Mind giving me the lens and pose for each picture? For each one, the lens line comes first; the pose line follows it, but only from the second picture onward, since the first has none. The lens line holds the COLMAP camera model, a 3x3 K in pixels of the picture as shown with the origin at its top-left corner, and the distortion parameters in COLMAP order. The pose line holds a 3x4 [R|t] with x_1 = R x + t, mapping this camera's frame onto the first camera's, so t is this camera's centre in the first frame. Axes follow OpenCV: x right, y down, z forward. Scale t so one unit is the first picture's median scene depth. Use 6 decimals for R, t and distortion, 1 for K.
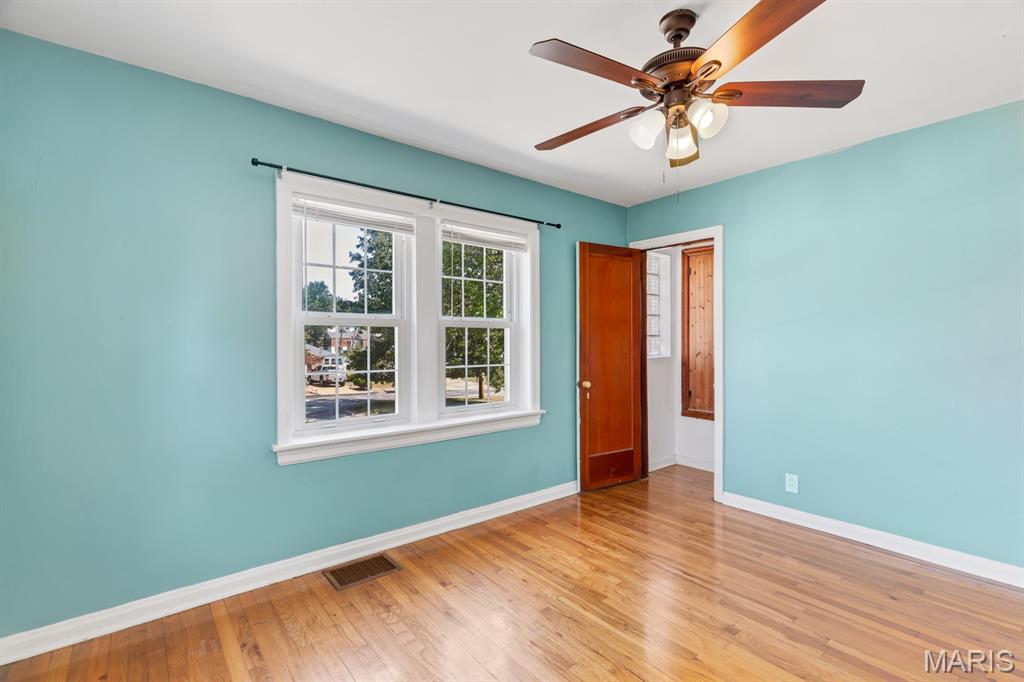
lens RADIAL K [[462.4, 0, 512.0], [0, 462.4, 341.0], [0, 0, 1]] dist [0.003243, 0.000435]
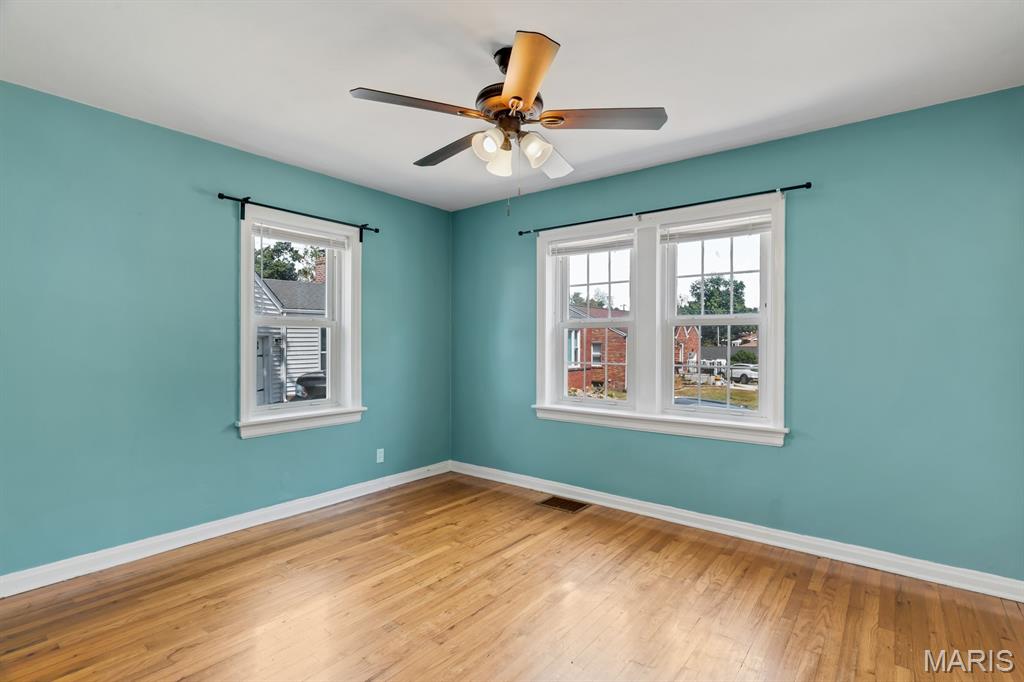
lens RADIAL K [[495.6, 0, 537.2], [0, 495.6, 342.6], [0, 0, 1]] dist [-0.010662, 0.000049]
pose [[0.251994, 0.002162, -0.967726, 0.933637], [-0.007491, 0.999972, 0.000283, 0.008801], [0.967700, 0.007178, 0.252003, 0.466963]]
